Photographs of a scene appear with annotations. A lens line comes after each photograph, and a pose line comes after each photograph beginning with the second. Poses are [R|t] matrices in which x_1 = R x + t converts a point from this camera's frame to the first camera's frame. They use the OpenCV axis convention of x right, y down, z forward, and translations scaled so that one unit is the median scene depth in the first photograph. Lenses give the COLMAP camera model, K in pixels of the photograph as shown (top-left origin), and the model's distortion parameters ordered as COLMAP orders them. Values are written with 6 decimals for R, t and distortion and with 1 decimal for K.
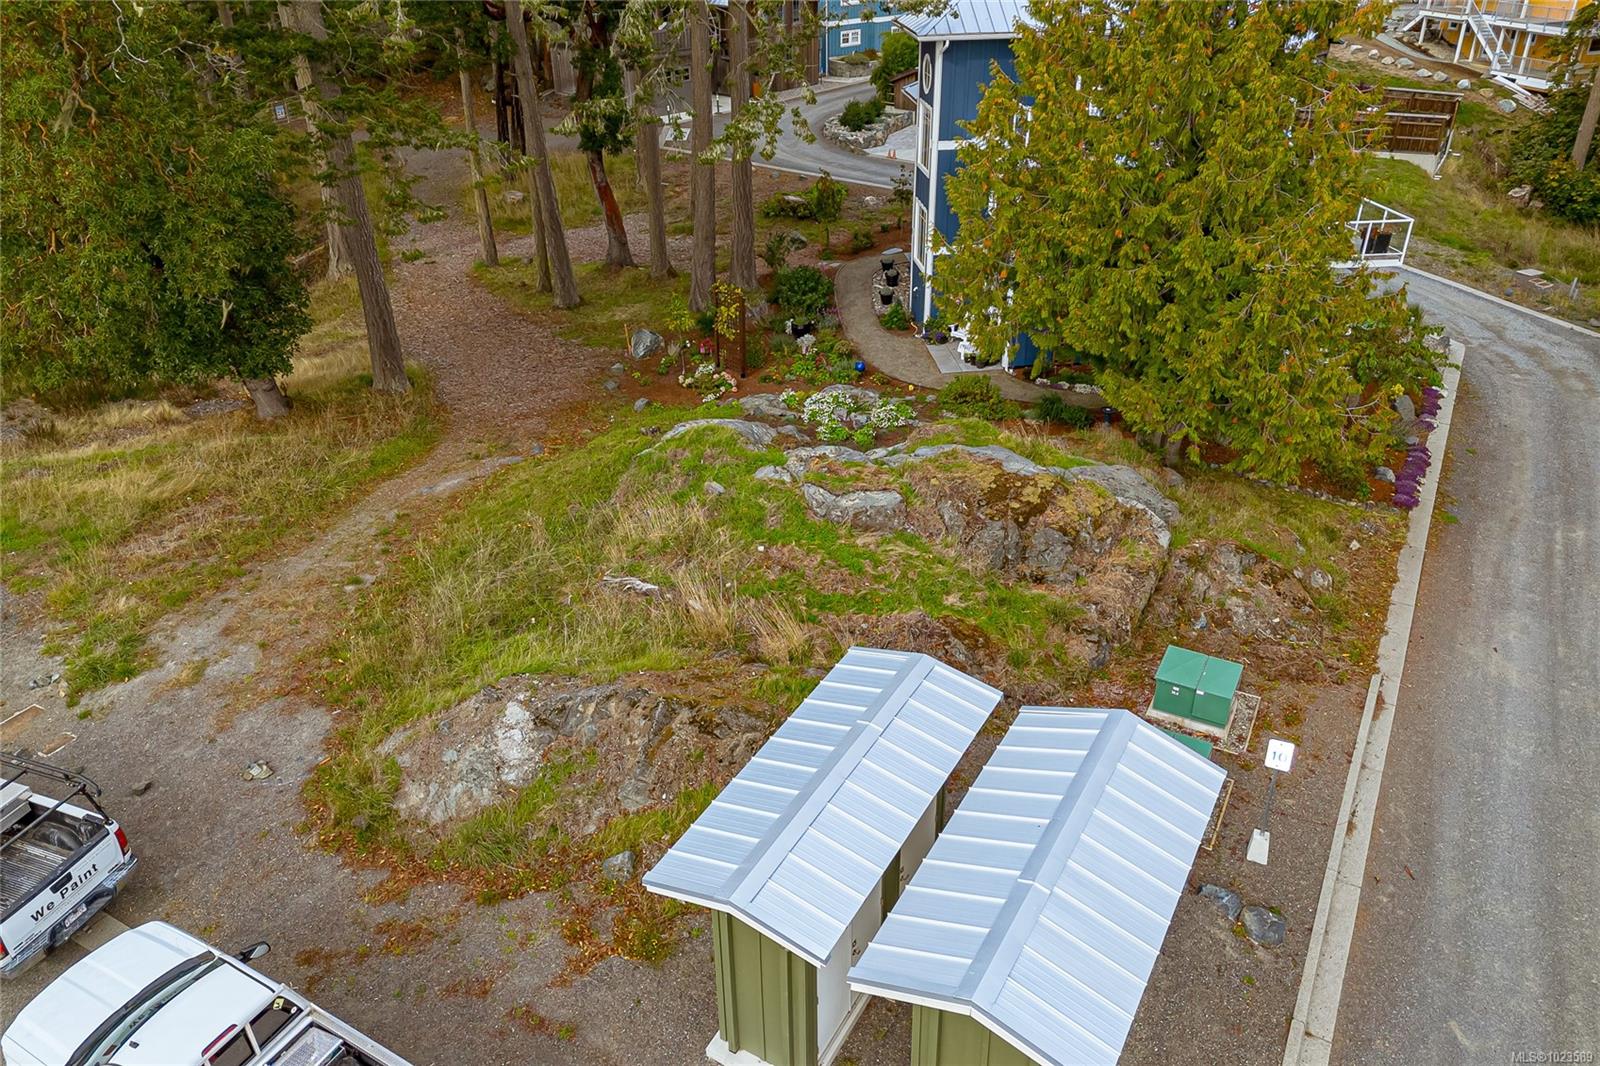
lens RADIAL K [[1166.9, 0, 803.8], [0, 1166.9, 527.0], [0, 0, 1]] dist [0.073902, -0.082182]
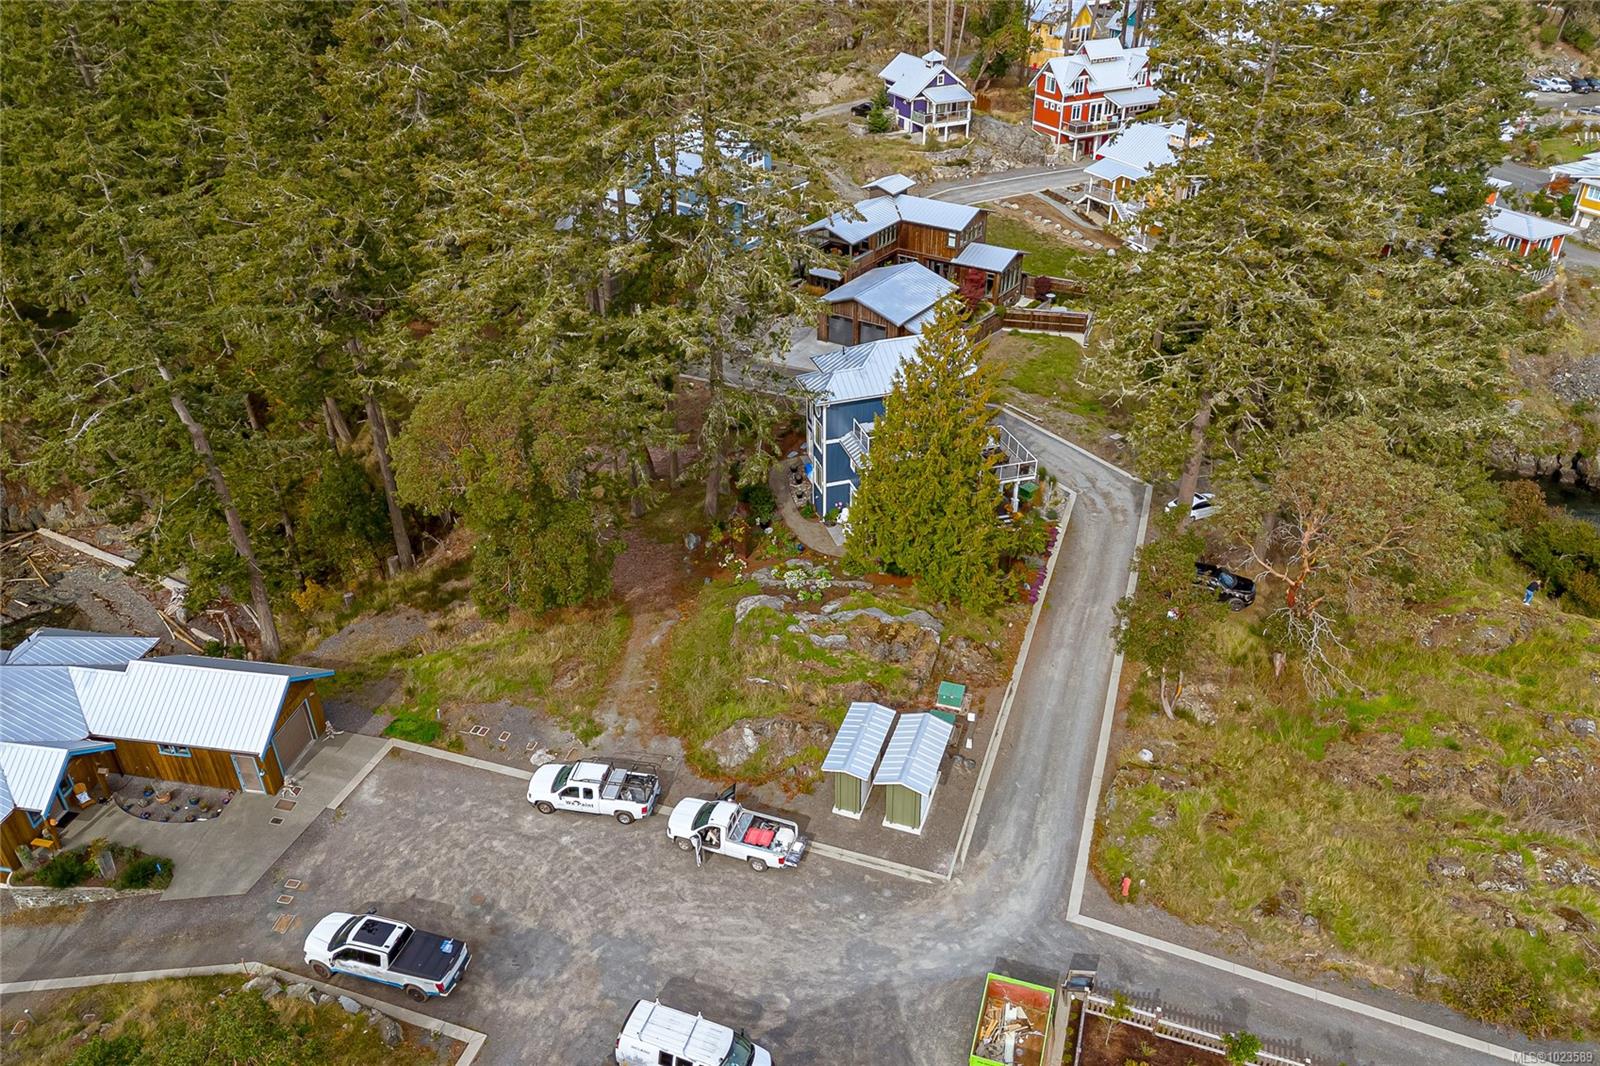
lens RADIAL K [[1166.9, 0, 803.8], [0, 1166.9, 527.0], [0, 0, 1]] dist [0.073902, -0.082182]
pose [[0.983609, -0.095812, 0.152753, -0.425608], [0.089905, 0.994927, 0.045138, -0.428899], [-0.156303, -0.030665, 0.987233, -1.762722]]
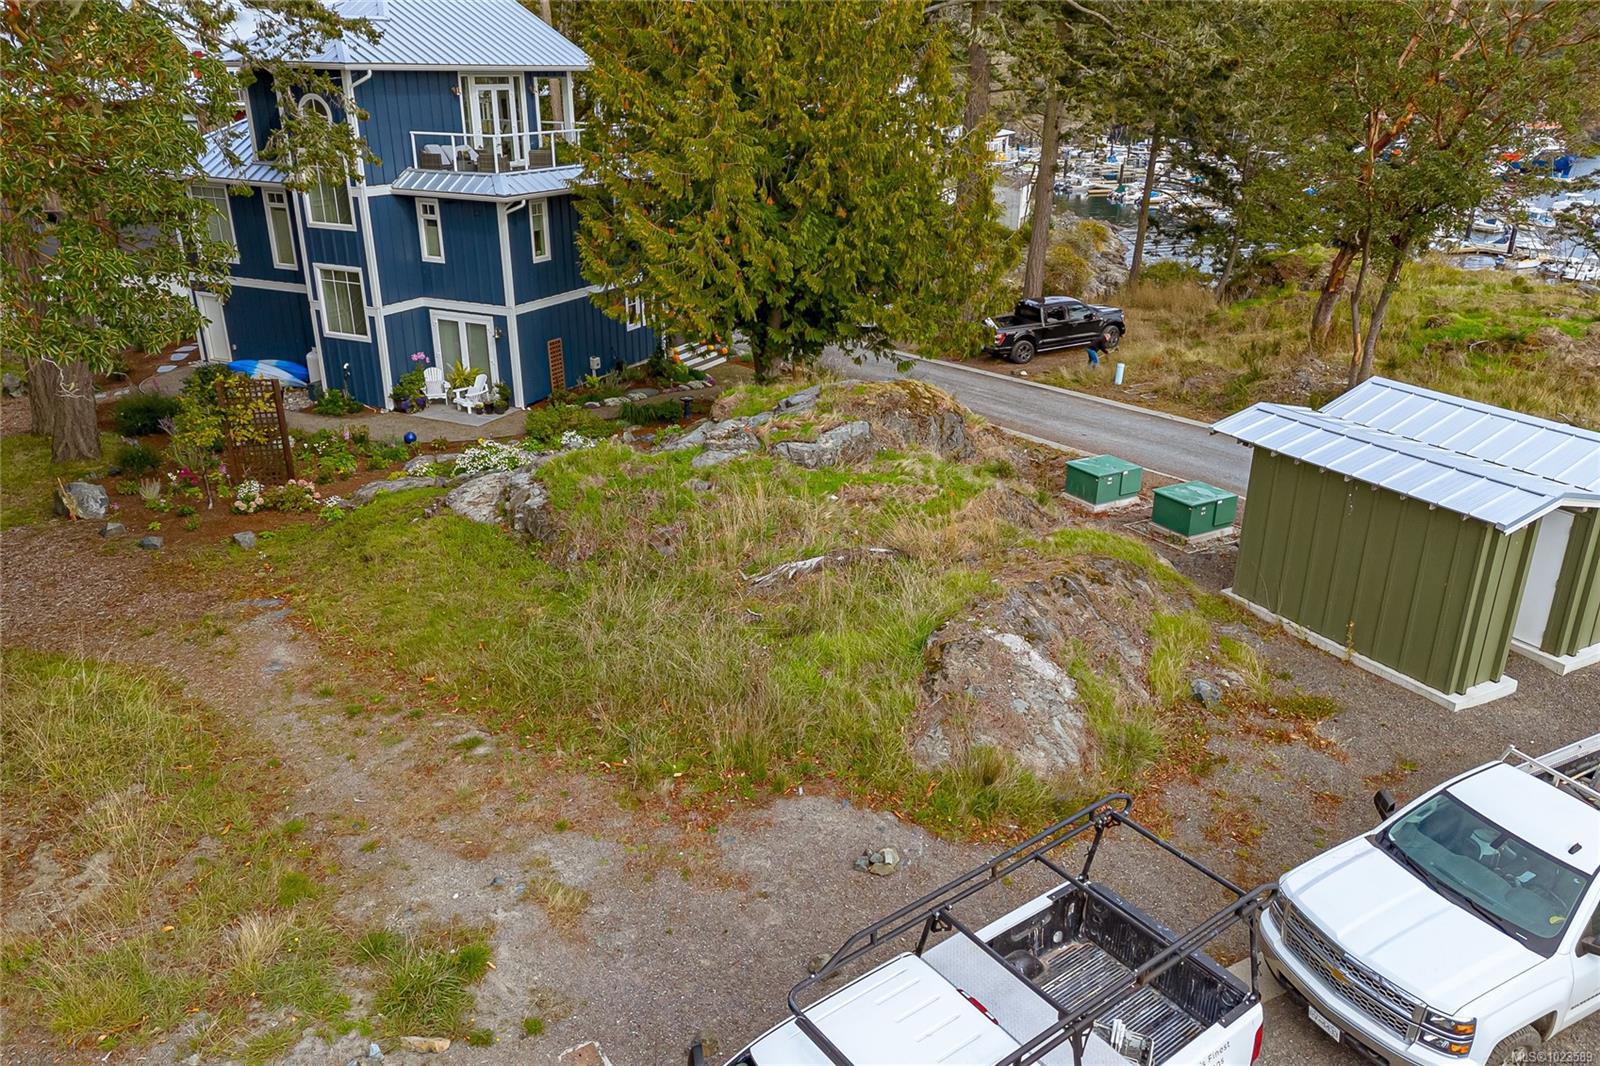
lens RADIAL K [[1166.9, 0, 803.8], [0, 1166.9, 527.0], [0, 0, 1]] dist [0.073902, -0.082182]
pose [[0.525409, -0.292953, 0.798827, -0.805133], [0.396968, 0.914813, 0.074392, -0.041756], [-0.752570, 0.278022, 0.596944, 0.446722]]
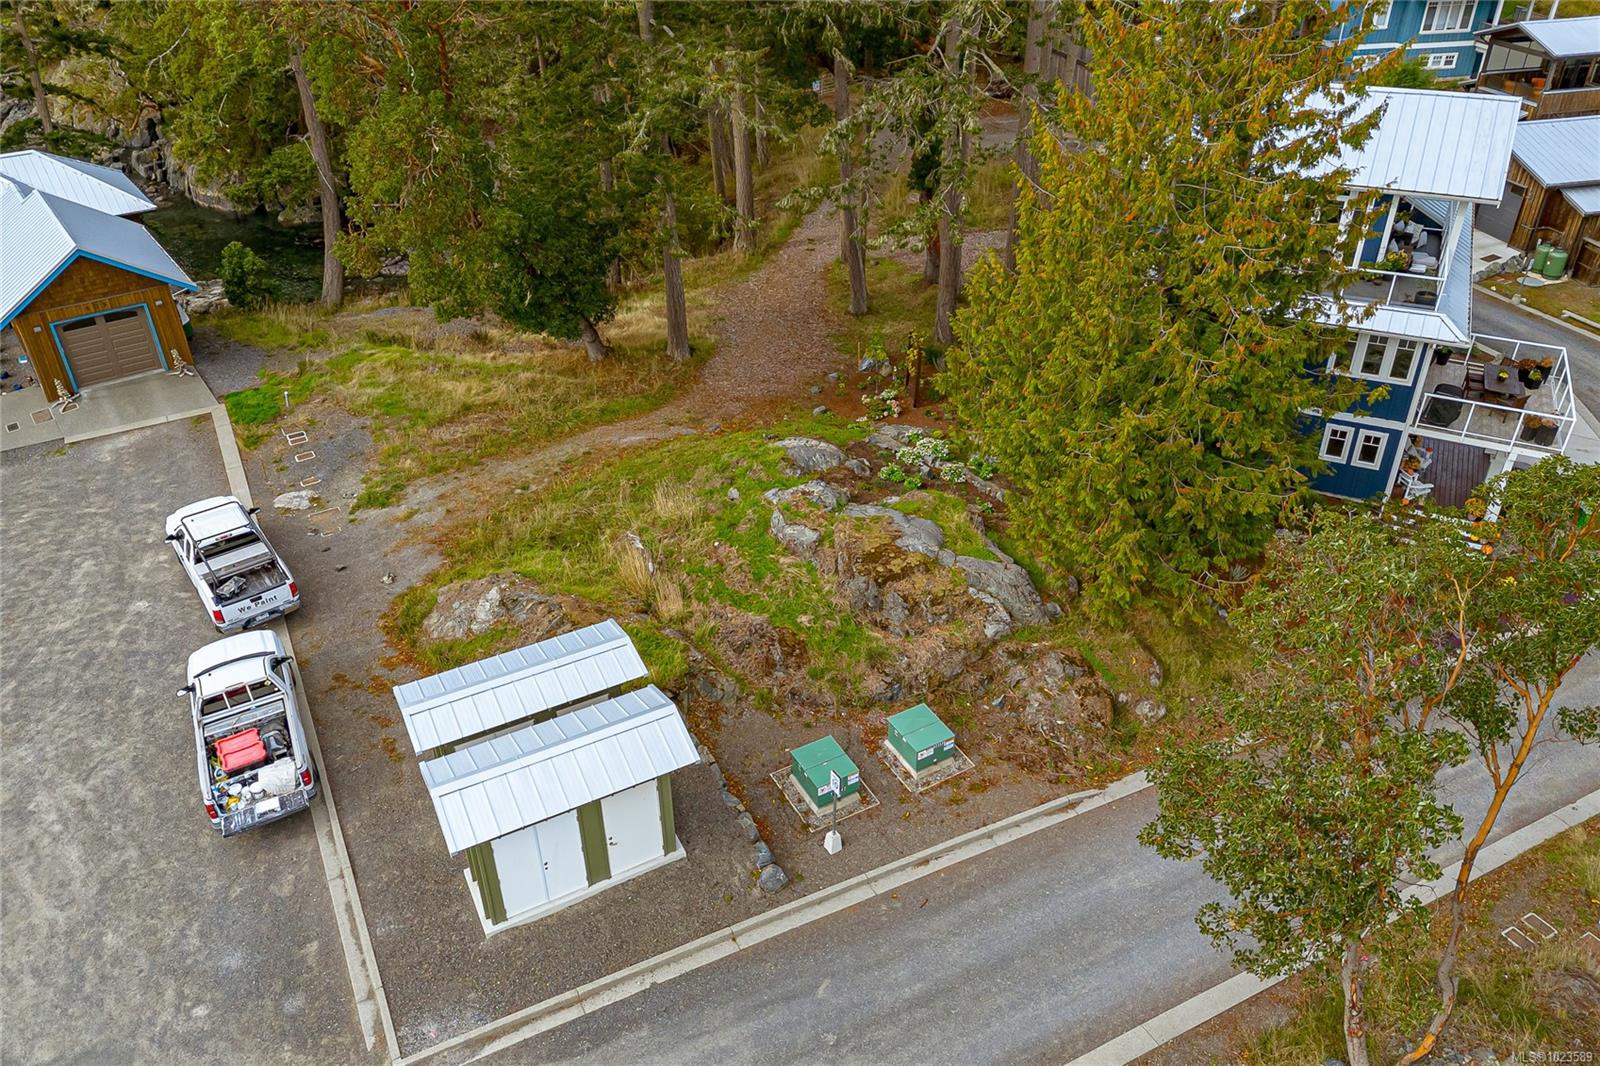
lens RADIAL K [[1166.9, 0, 803.8], [0, 1166.9, 527.0], [0, 0, 1]] dist [0.073902, -0.082182]
pose [[0.843687, 0.291062, -0.451083, 0.695986], [-0.259109, 0.956692, 0.132680, -0.219966], [0.470165, 0.004940, 0.882565, -0.230604]]
